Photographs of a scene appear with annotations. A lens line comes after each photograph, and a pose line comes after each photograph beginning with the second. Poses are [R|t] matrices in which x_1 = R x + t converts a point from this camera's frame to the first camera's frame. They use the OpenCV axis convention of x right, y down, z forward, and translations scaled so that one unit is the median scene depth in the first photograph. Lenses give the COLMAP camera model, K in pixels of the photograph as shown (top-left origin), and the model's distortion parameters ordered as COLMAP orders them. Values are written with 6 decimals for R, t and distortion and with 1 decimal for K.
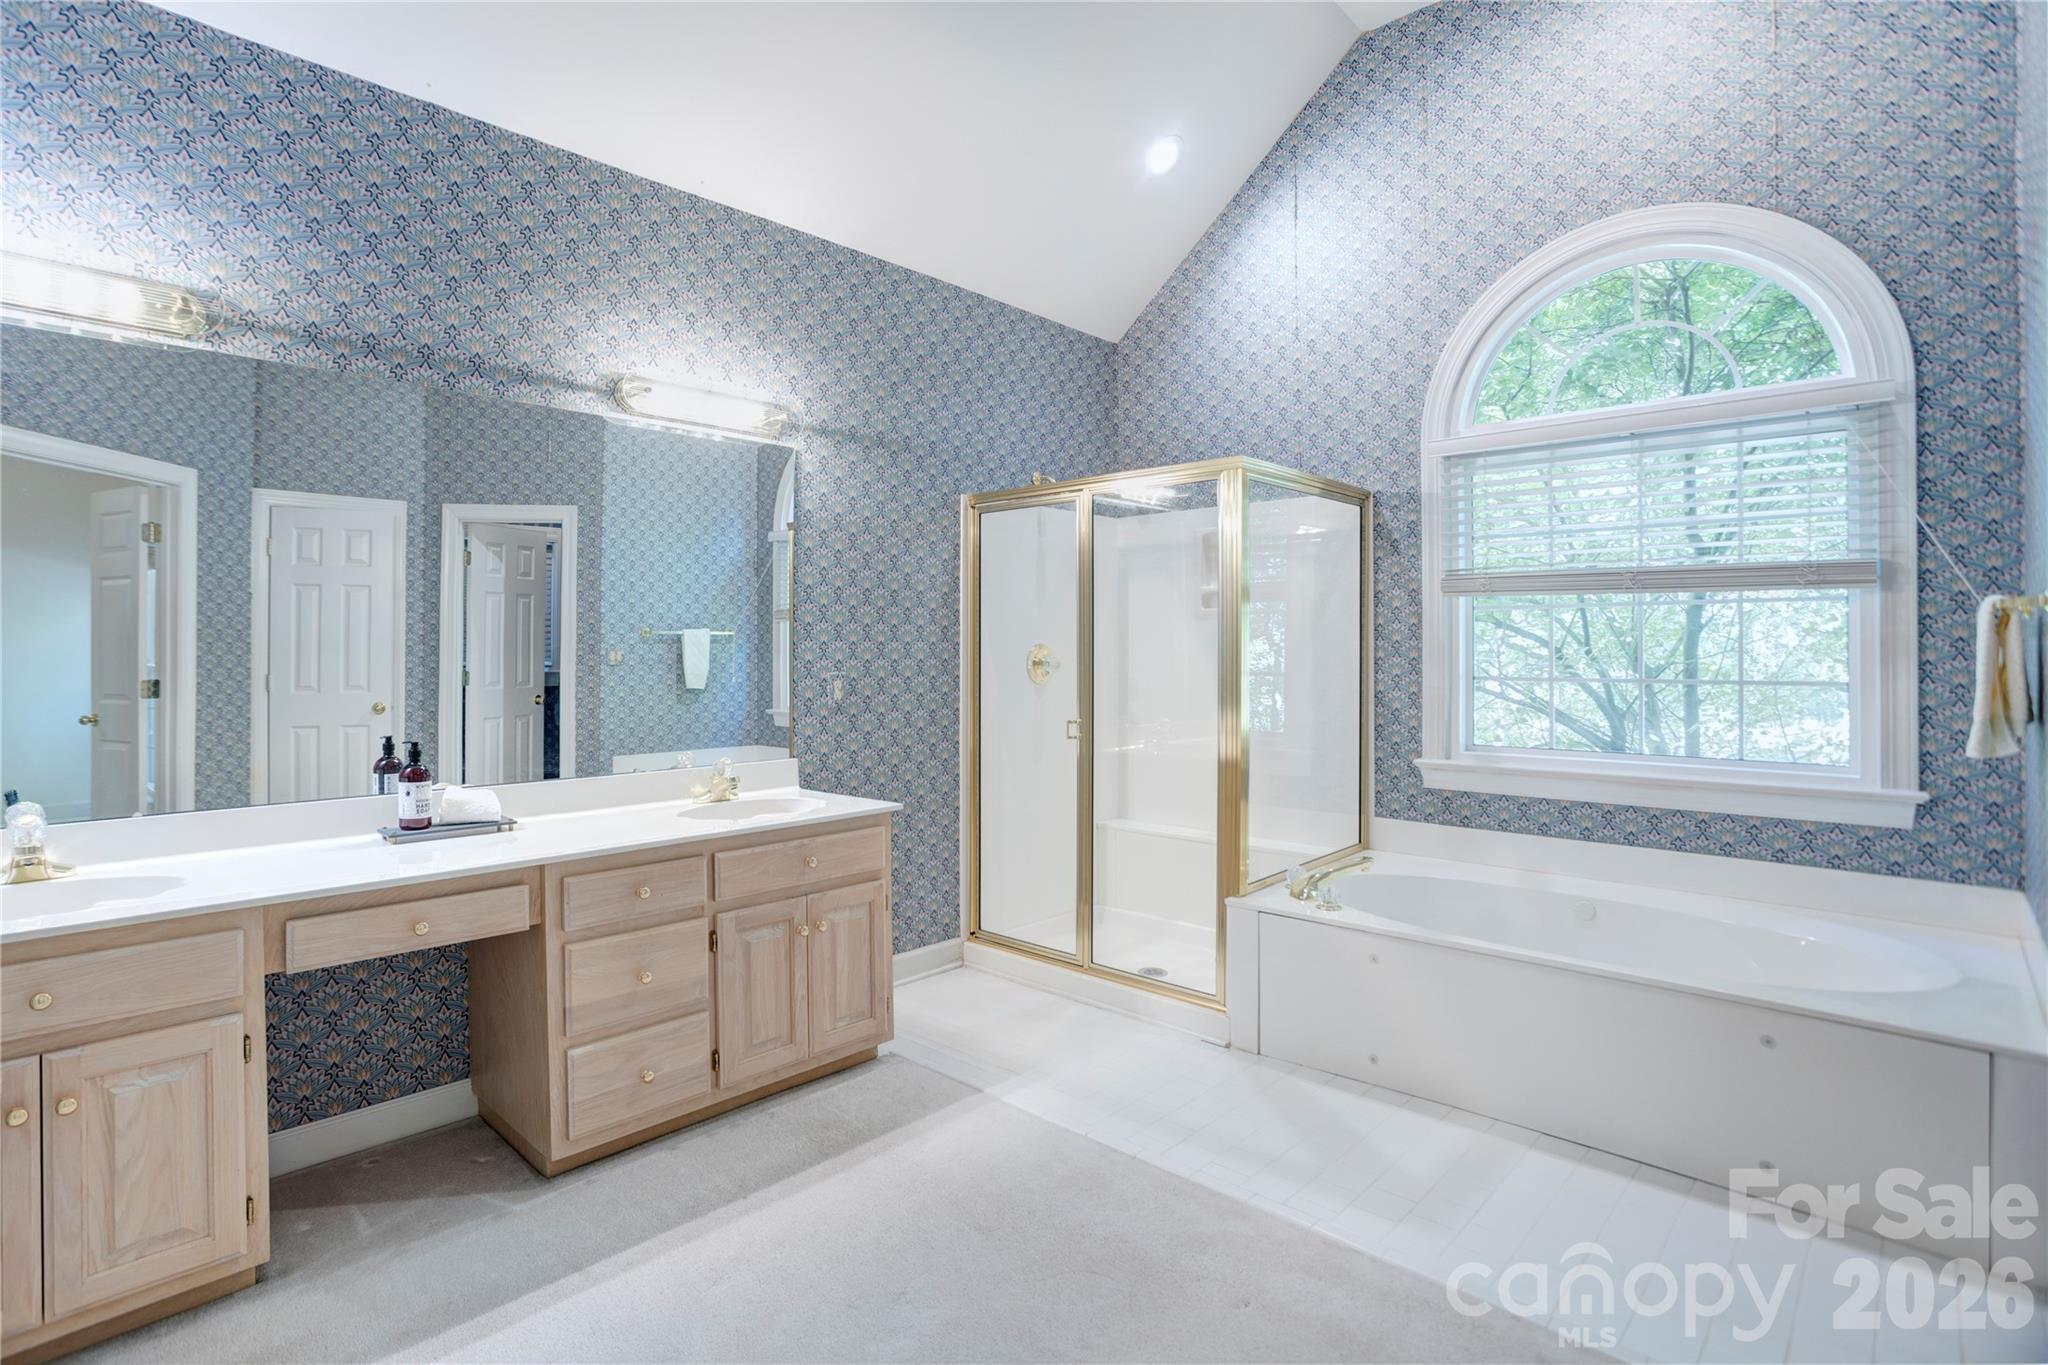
lens RADIAL K [[1018.8, 0, 975.9], [0, 1018.8, 631.8], [0, 0, 1]] dist [-0.076419, 0.036005]
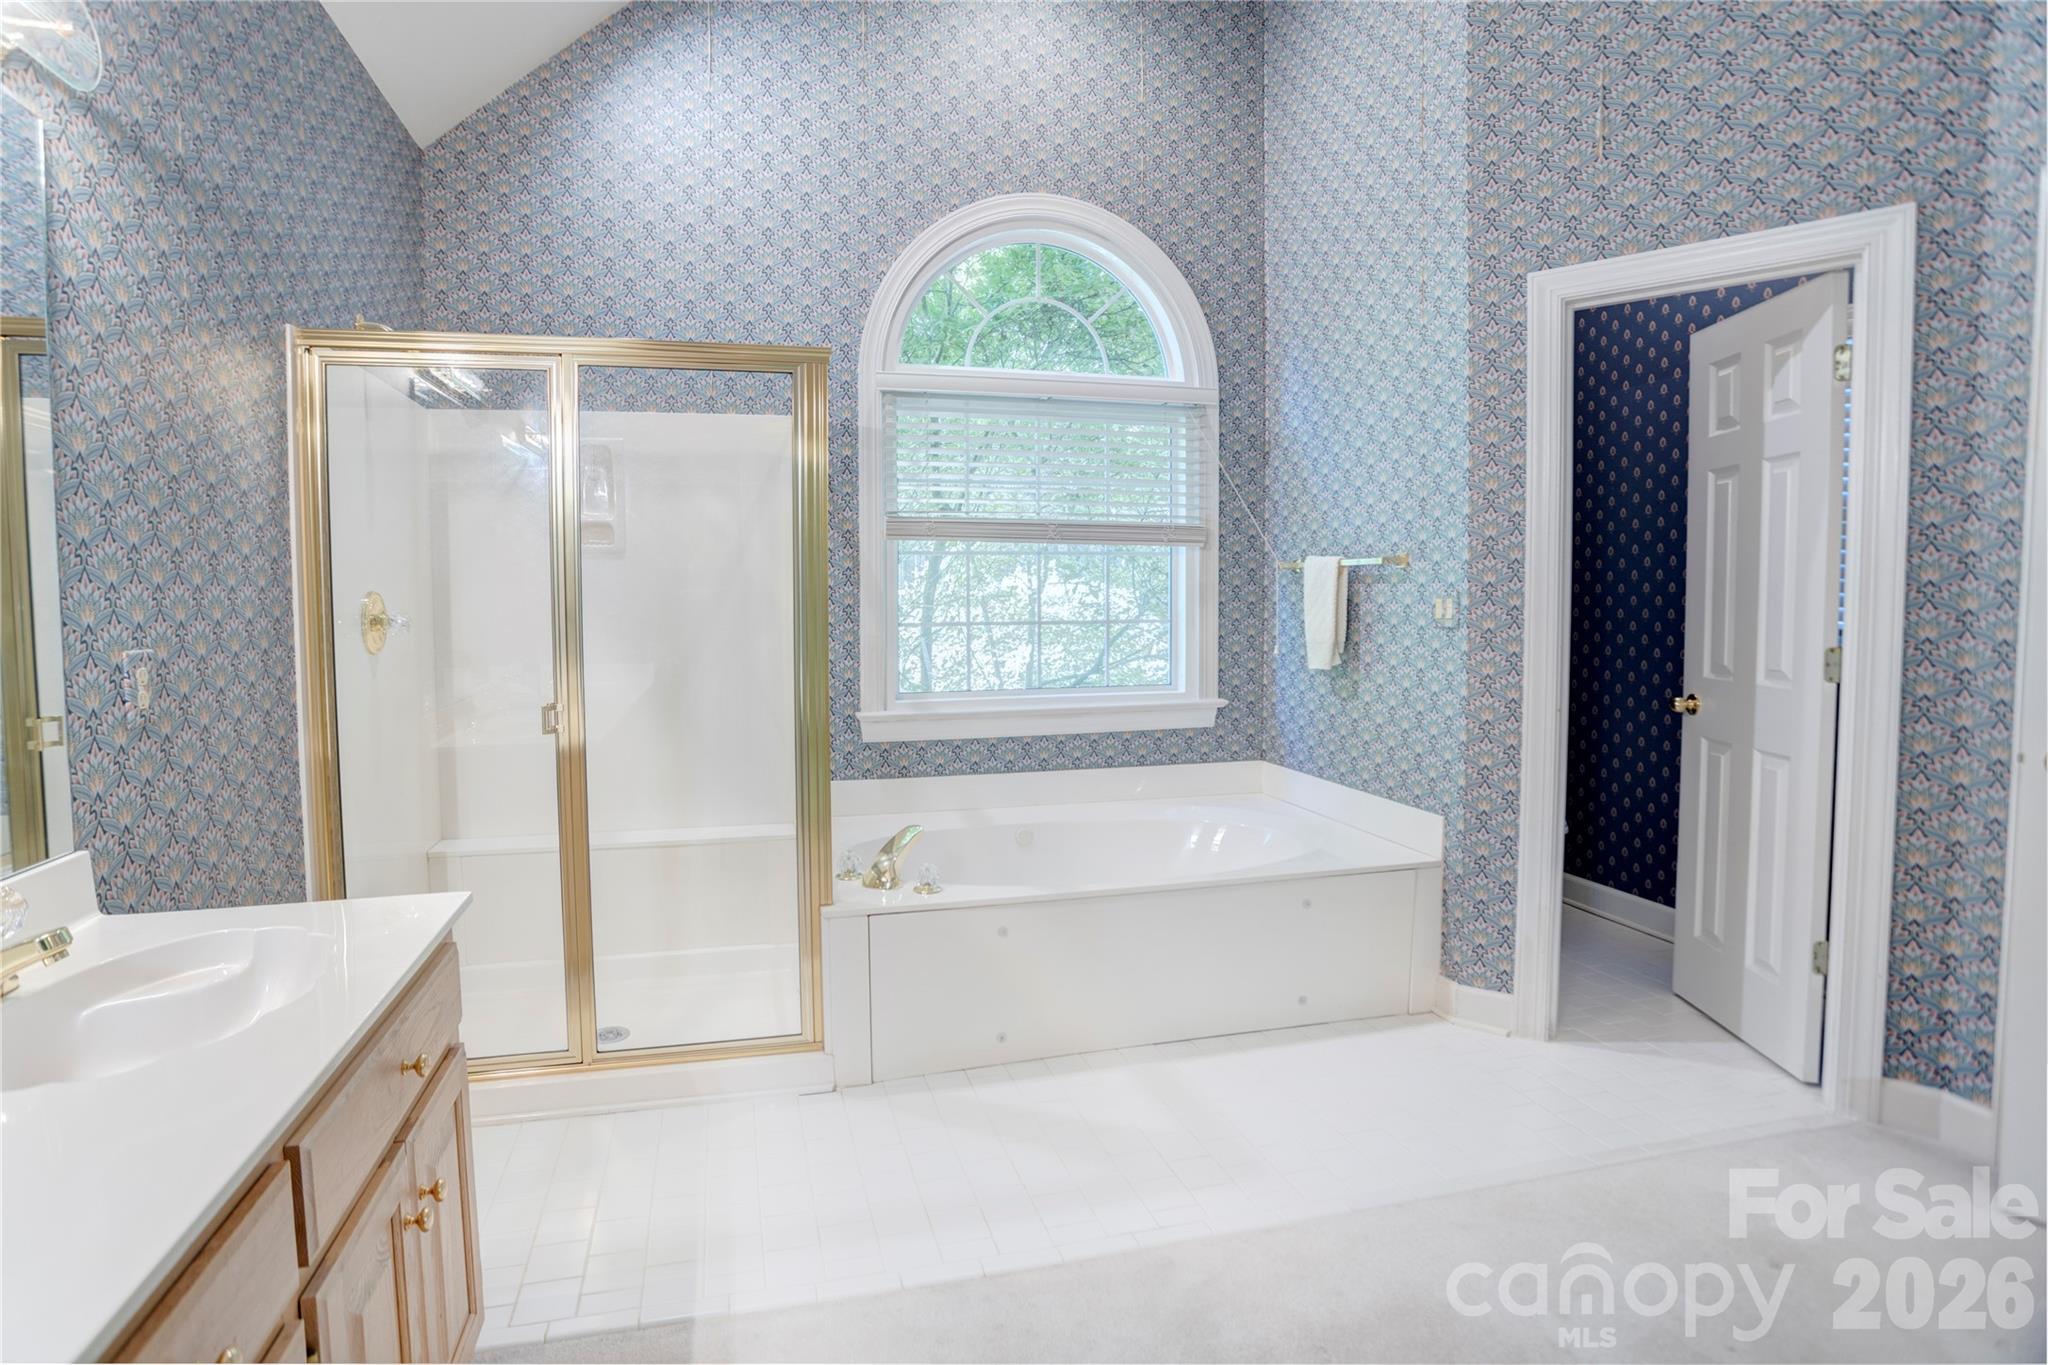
lens RADIAL K [[1018.8, 0, 975.9], [0, 1018.8, 631.8], [0, 0, 1]] dist [-0.076419, 0.036005]
pose [[0.529973, -0.035361, 0.847277, -0.305654], [-0.010013, 0.998800, 0.047948, 0.004885], [-0.847956, -0.033895, 0.528983, 0.415126]]
